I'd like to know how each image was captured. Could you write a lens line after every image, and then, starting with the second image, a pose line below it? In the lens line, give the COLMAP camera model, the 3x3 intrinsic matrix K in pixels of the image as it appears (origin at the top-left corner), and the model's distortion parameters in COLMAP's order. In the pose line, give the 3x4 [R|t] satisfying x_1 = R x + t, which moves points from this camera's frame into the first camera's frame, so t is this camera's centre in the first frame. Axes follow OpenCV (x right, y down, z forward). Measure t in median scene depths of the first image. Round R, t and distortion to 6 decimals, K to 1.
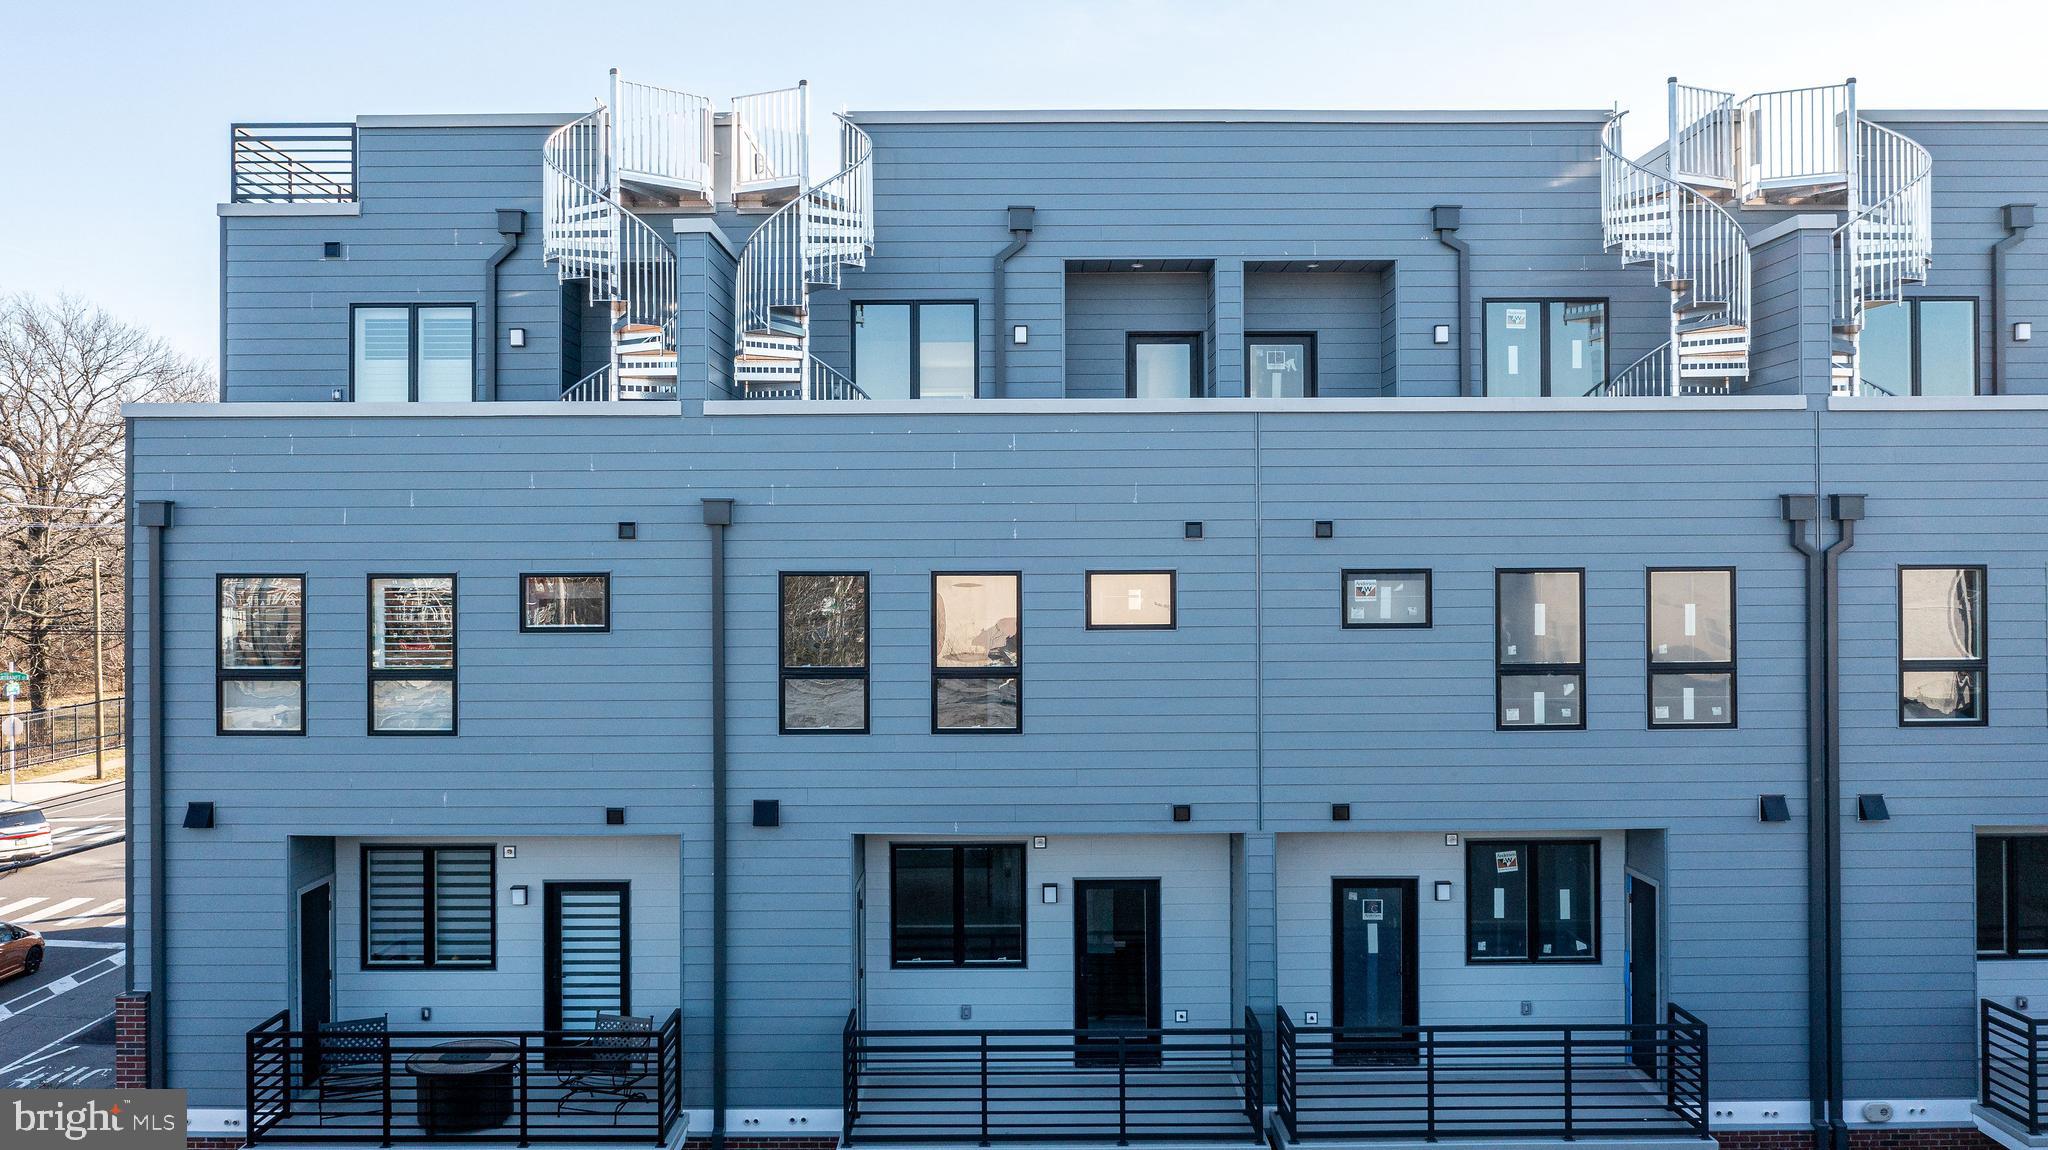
lens RADIAL K [[1676.8, 0, 1028.7], [0, 1676.8, 574.5], [0, 0, 1]] dist [-0.015022, 0.006022]
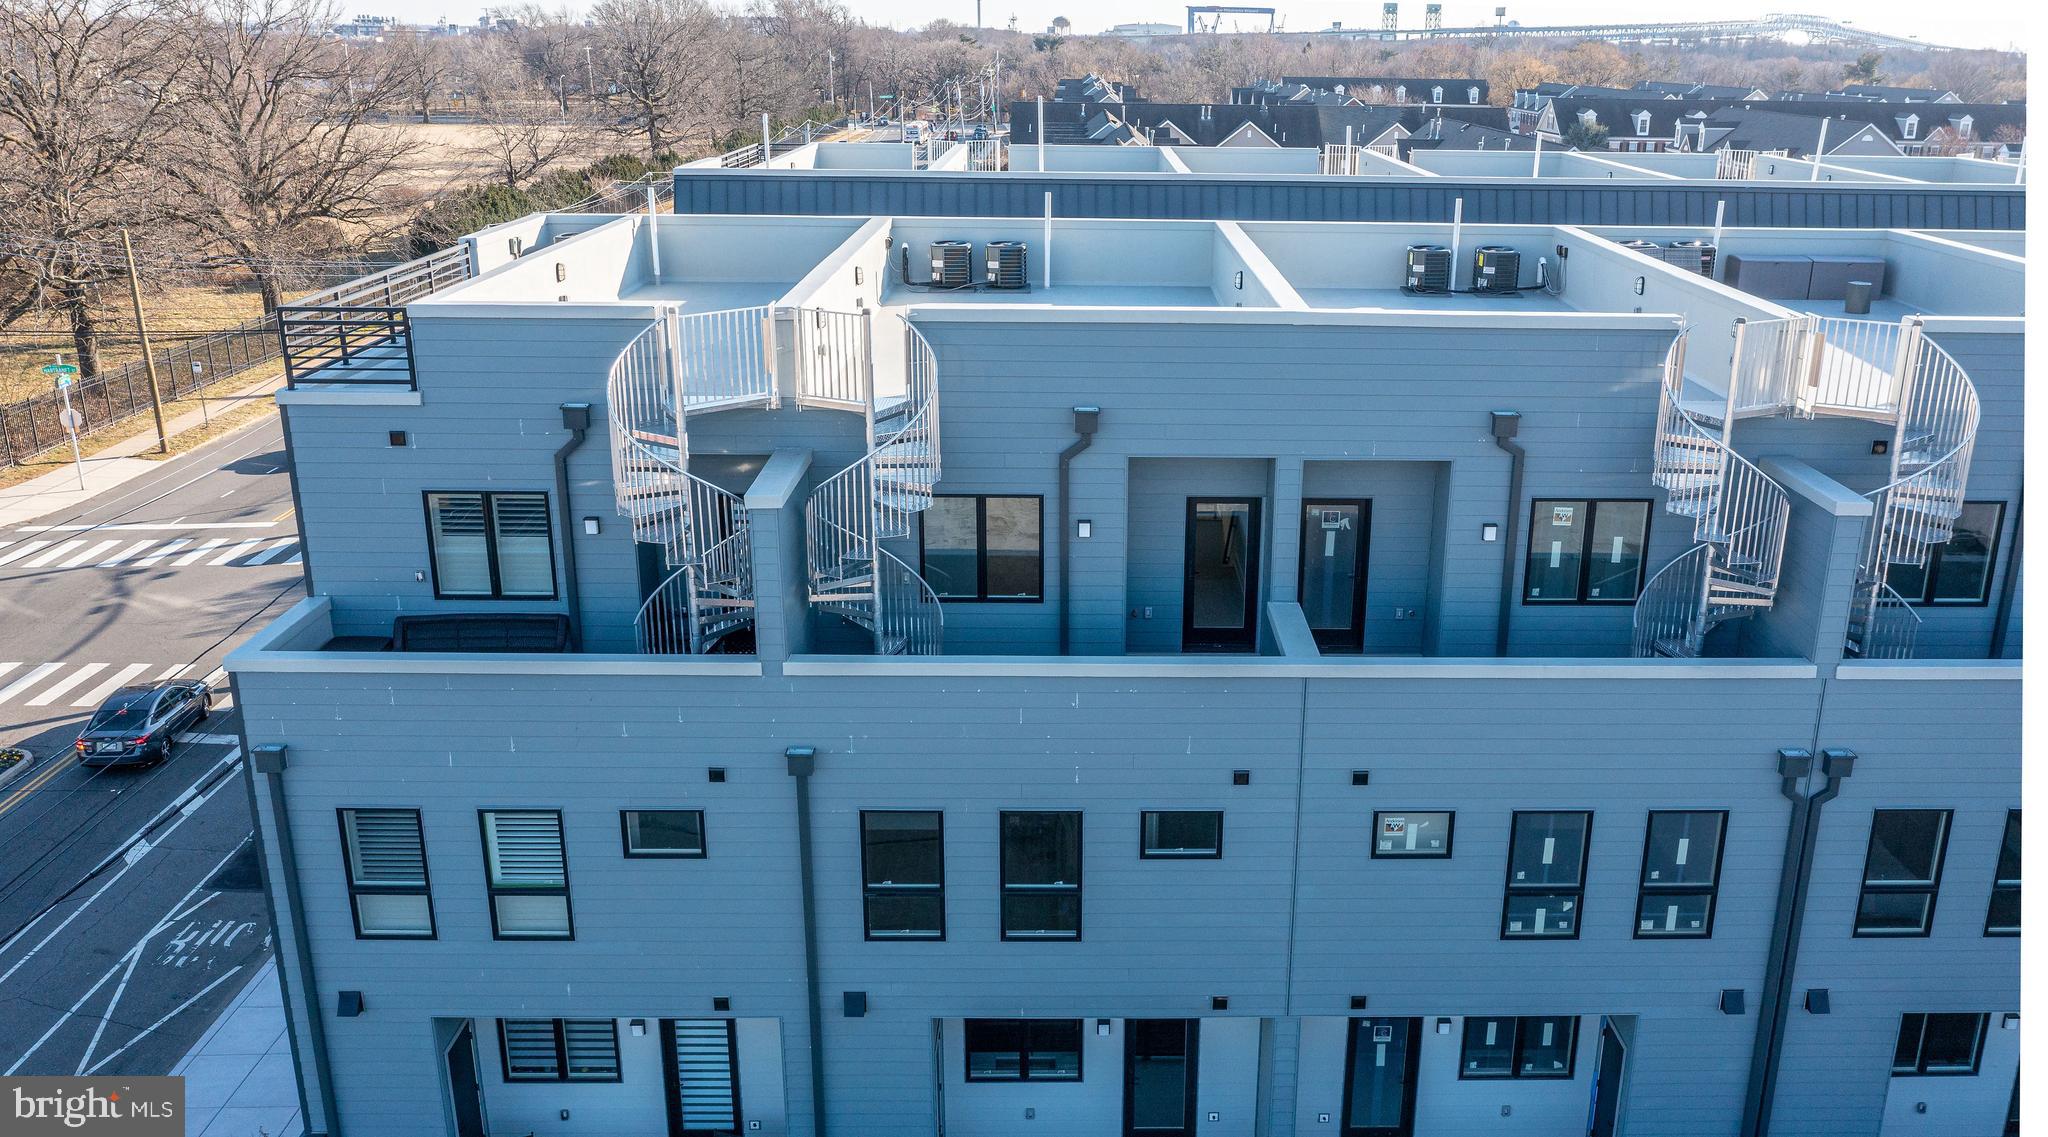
lens RADIAL K [[1674.3, 0, 1131.1], [0, 1674.3, 605.6], [0, 0, 1]] dist [-0.012000, 0.002144]
pose [[0.999453, 0.012622, 0.030582, -0.007244], [-0.021978, 0.944232, 0.328547, -0.462639], [-0.024729, -0.329040, 0.943992, 0.012022]]
